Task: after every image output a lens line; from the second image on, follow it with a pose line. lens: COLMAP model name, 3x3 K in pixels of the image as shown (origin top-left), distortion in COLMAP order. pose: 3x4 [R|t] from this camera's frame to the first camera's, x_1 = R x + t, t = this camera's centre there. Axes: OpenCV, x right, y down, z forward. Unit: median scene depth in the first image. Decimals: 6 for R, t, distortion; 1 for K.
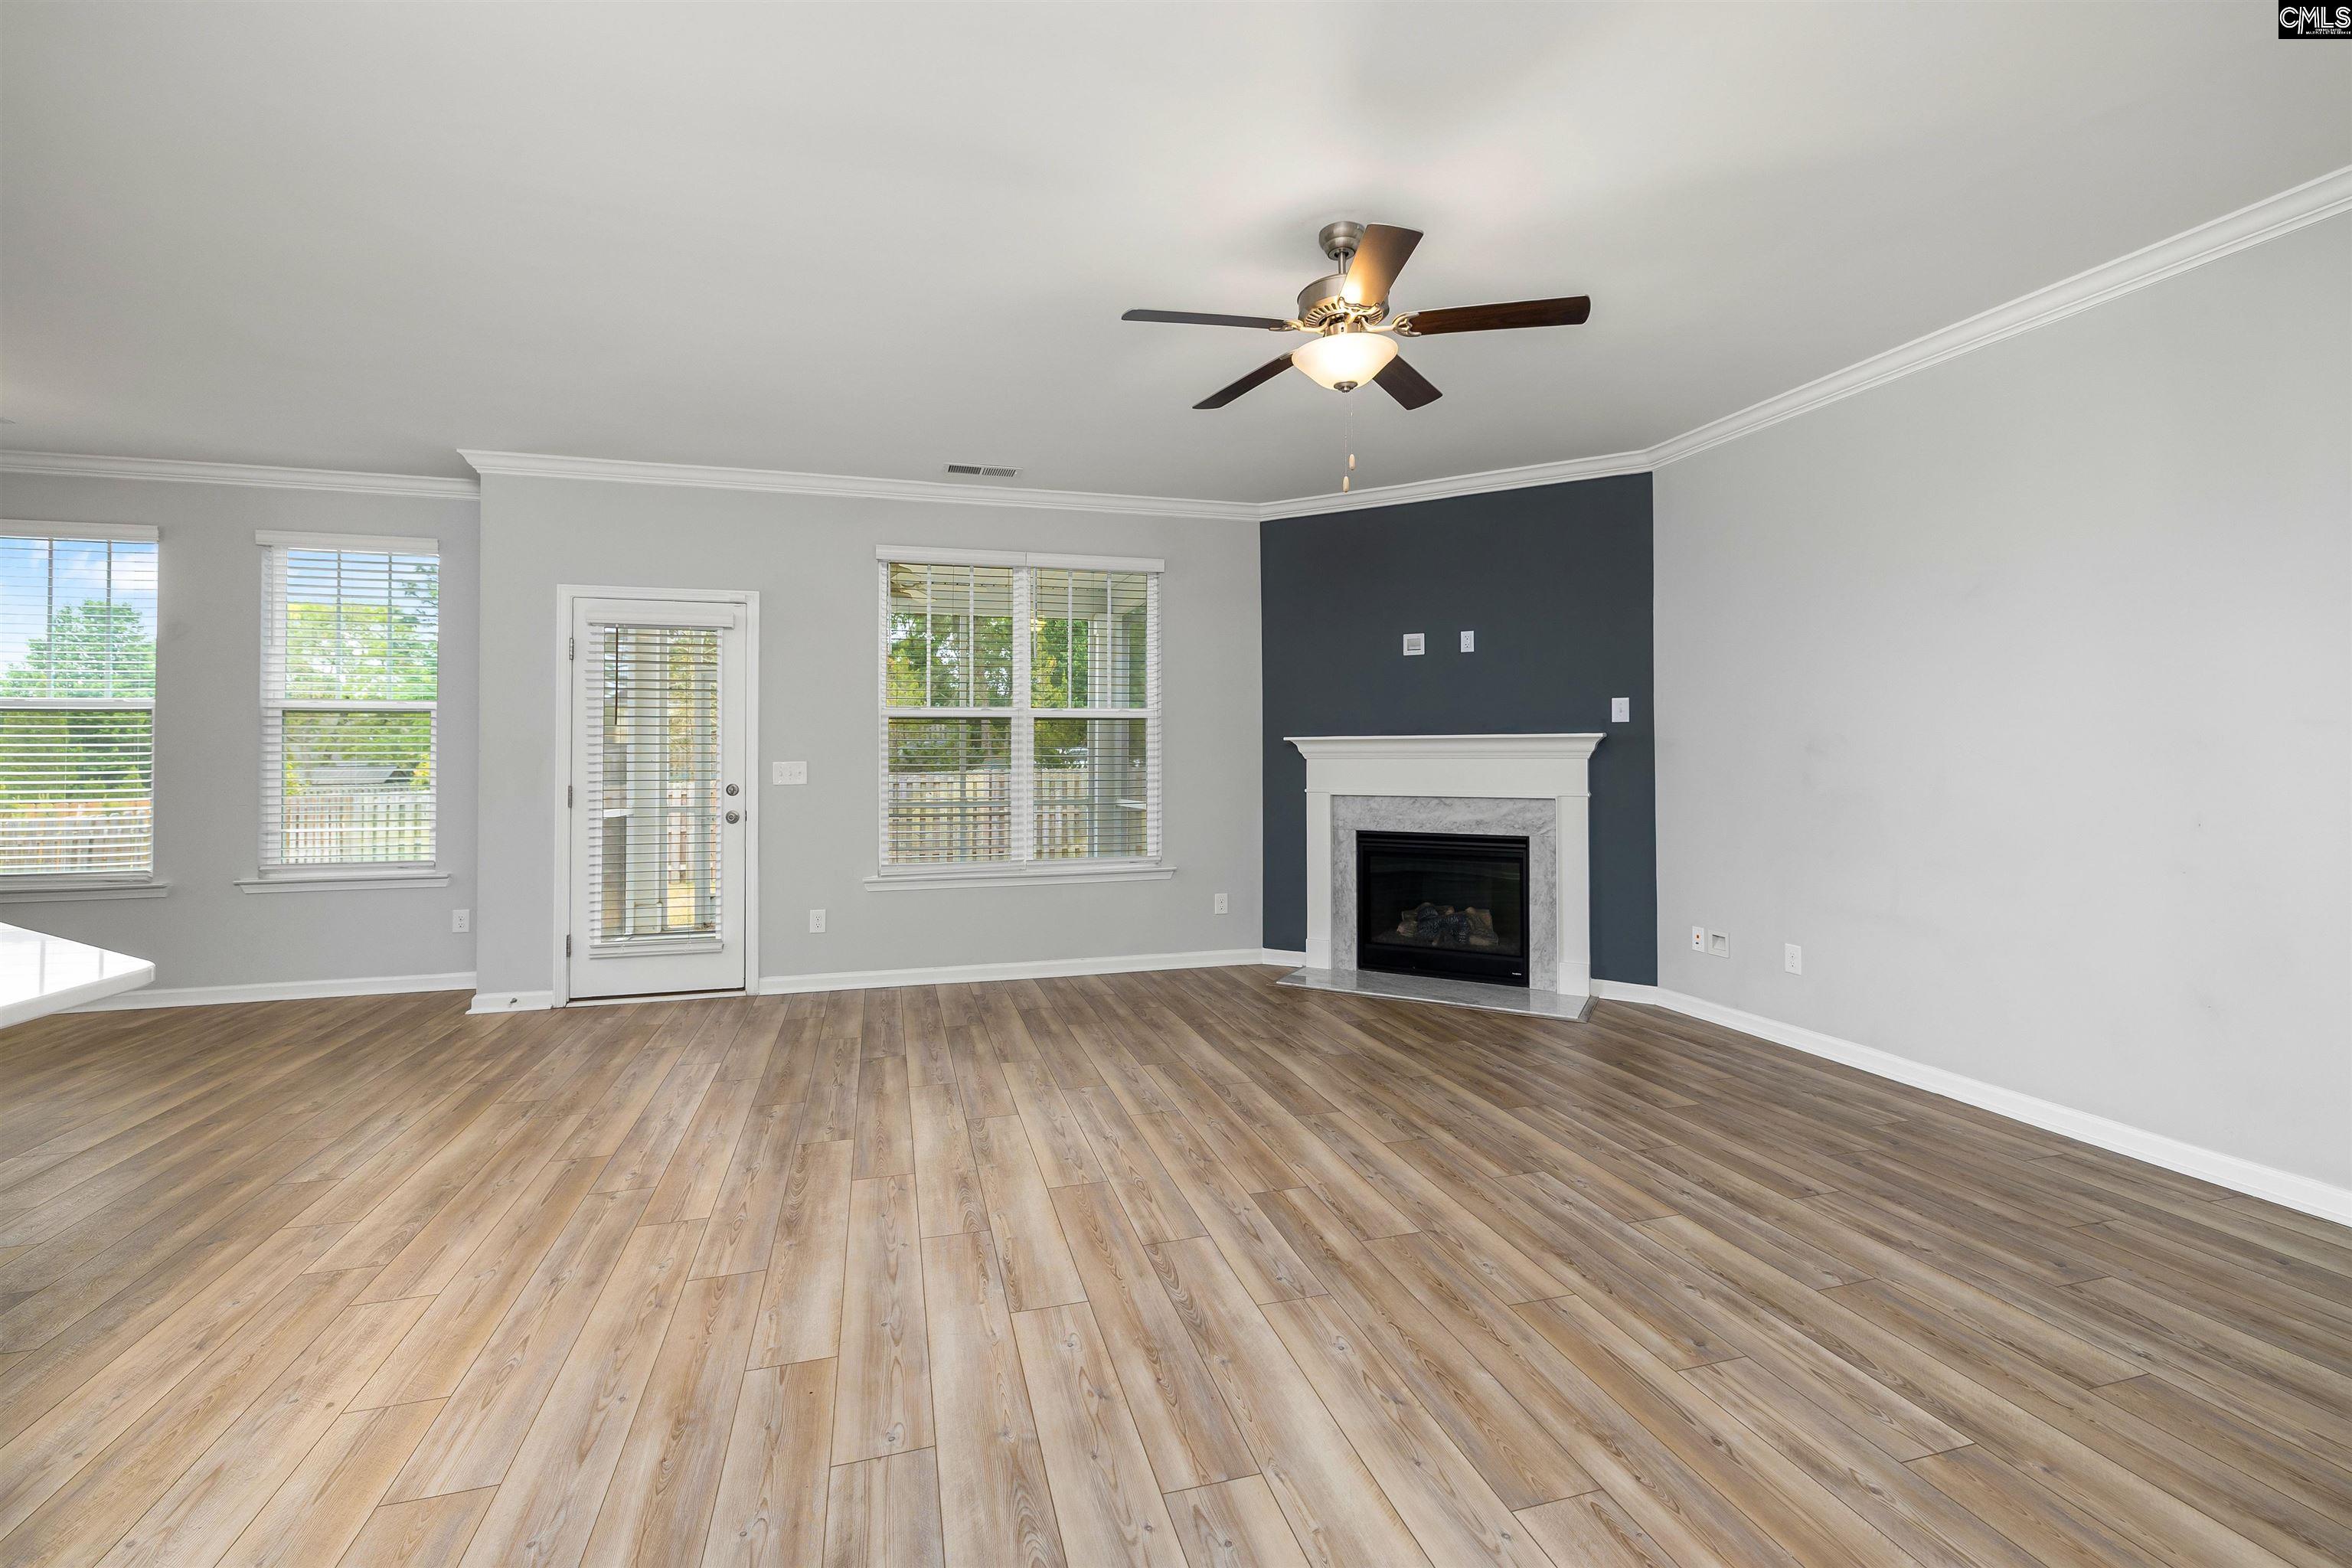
lens RADIAL K [[1011.2, 0, 1156.1], [0, 1011.2, 738.0], [0, 0, 1]] dist [0.002515, -0.000233]
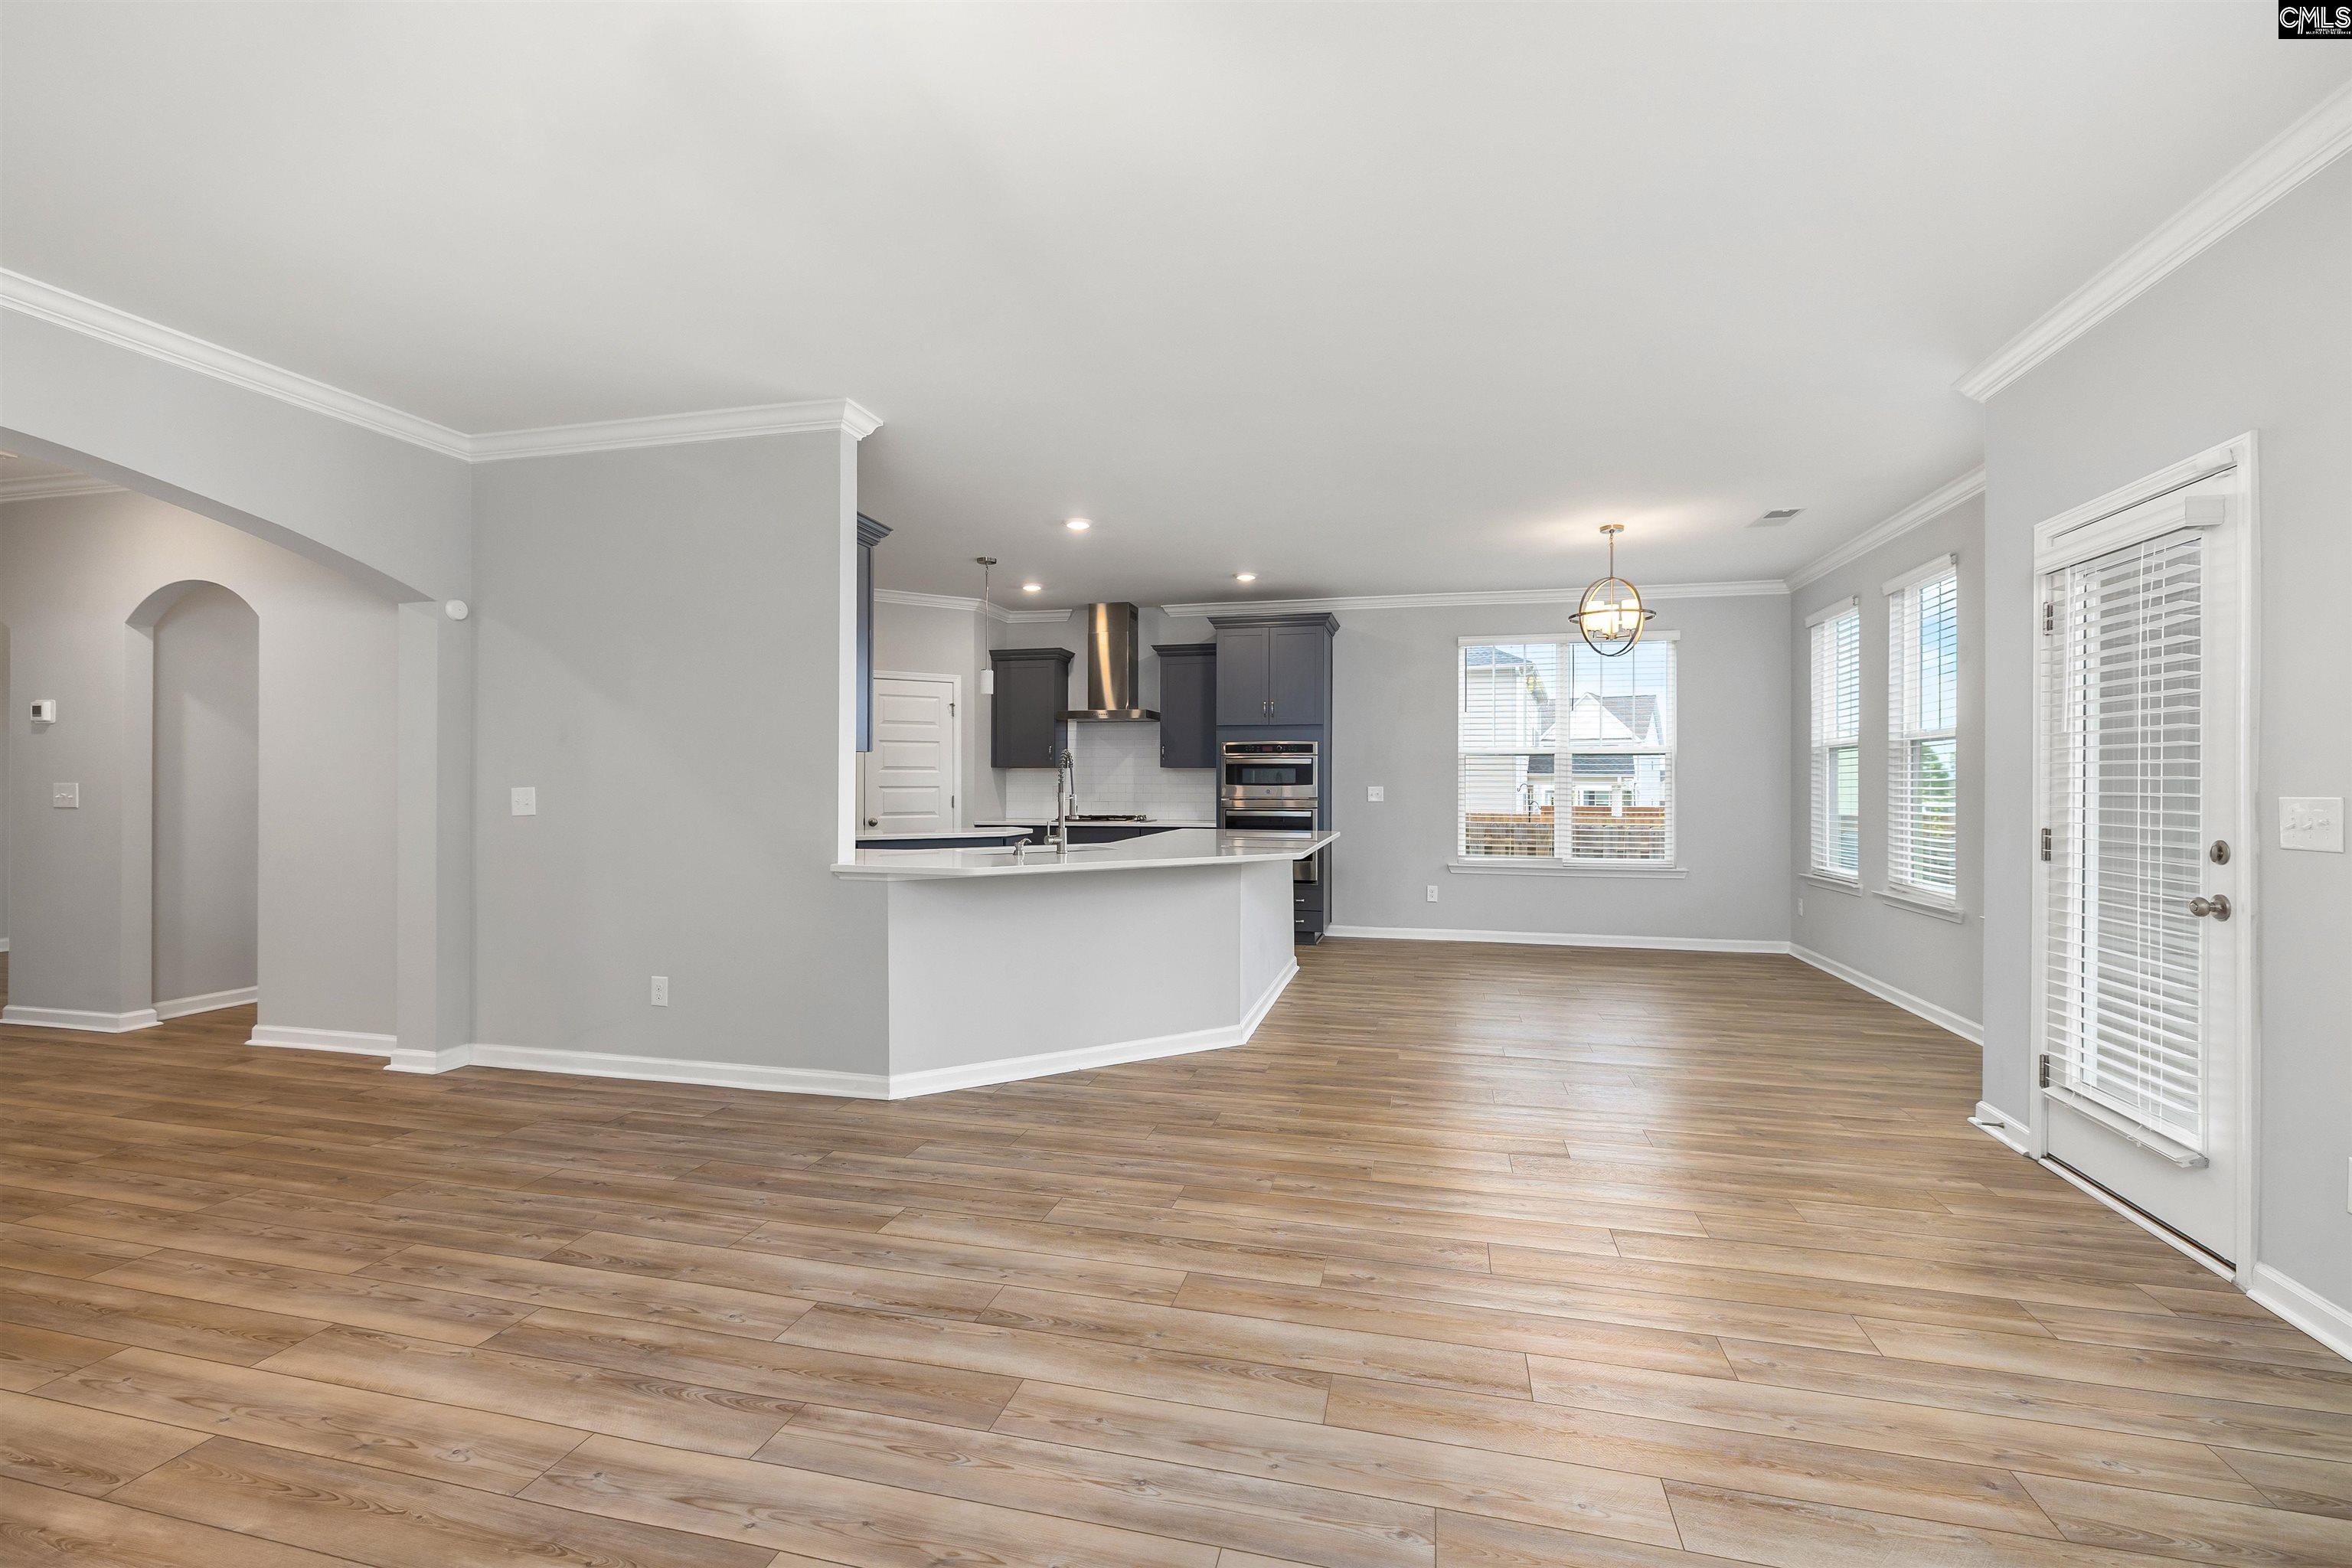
lens RADIAL K [[1011.2, 0, 1177.5], [0, 1011.2, 784.0], [0, 0, 1]] dist [0.002515, -0.000233]
pose [[-0.490794, 0.002318, -0.871273, 0.394058], [0.014421, 0.999881, -0.005464, 0.019797], [0.871156, -0.015246, -0.490769, 1.219530]]
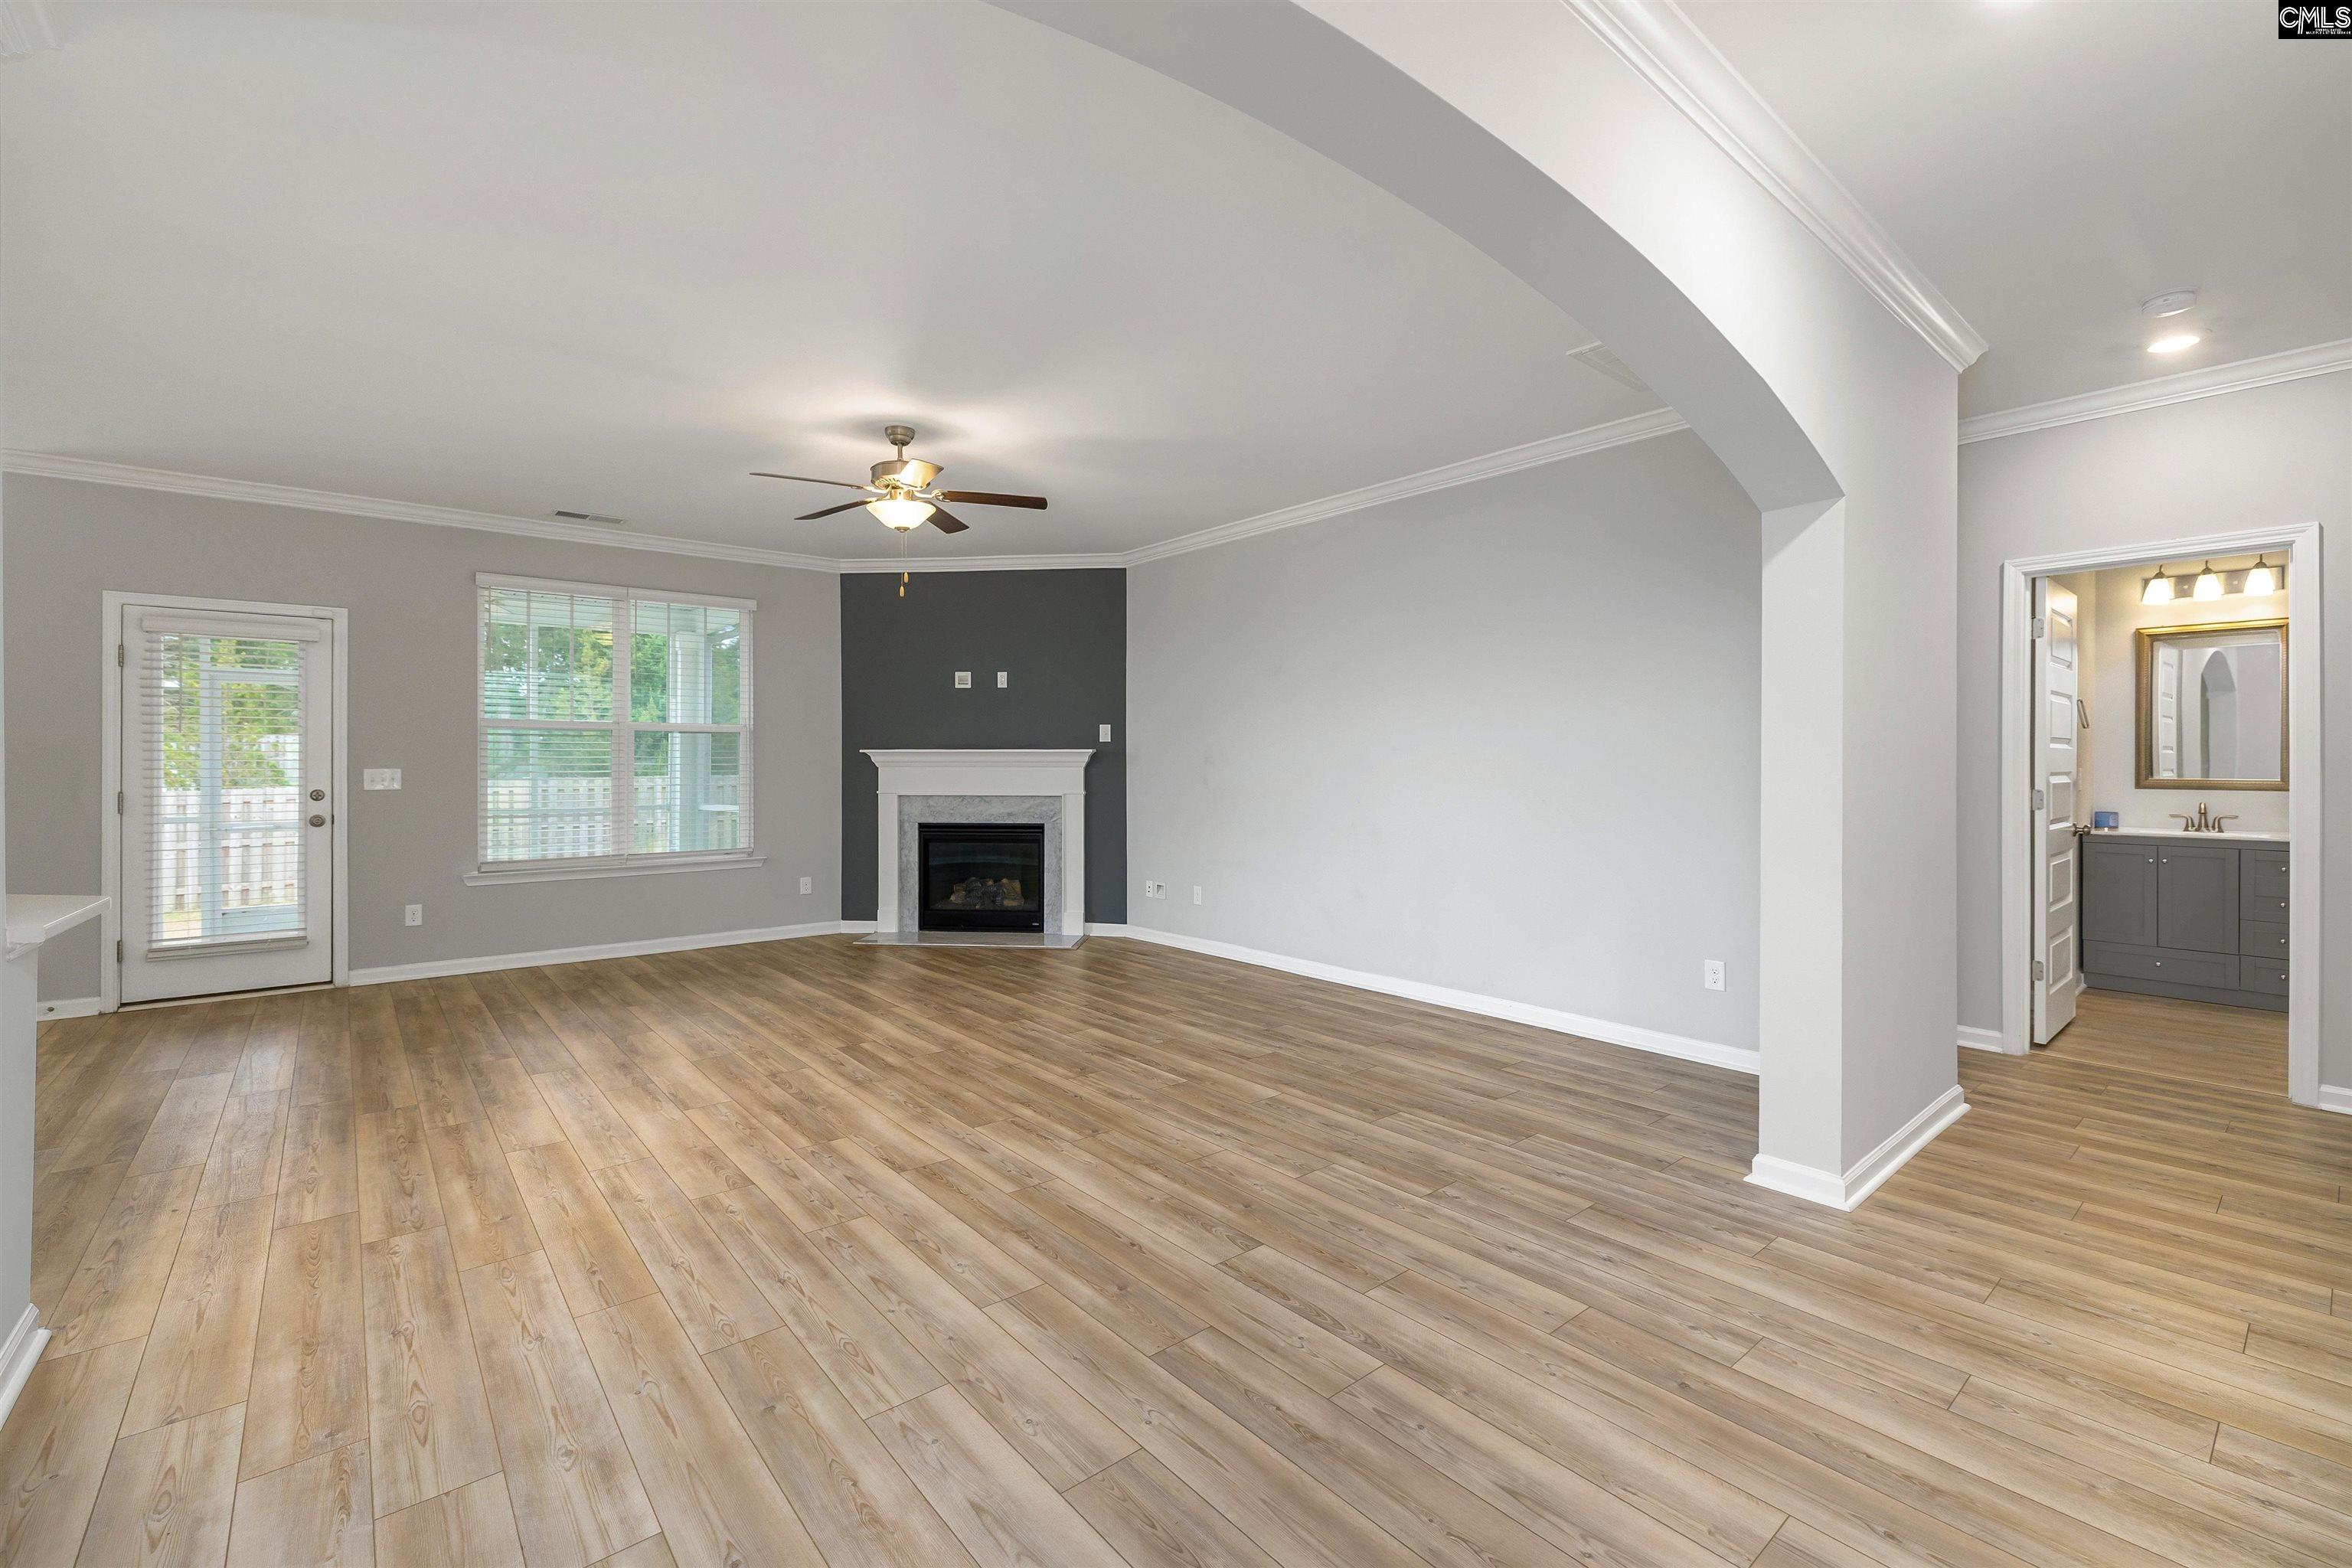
lens RADIAL K [[1011.2, 0, 1173.1], [0, 1011.2, 768.9], [0, 0, 1]] dist [0.002515, -0.000233]
pose [[0.910184, 0.001220, 0.414201, -0.065737], [-0.010338, 0.999751, 0.019771, -0.009401], [-0.414074, -0.022278, 0.909970, -0.503835]]
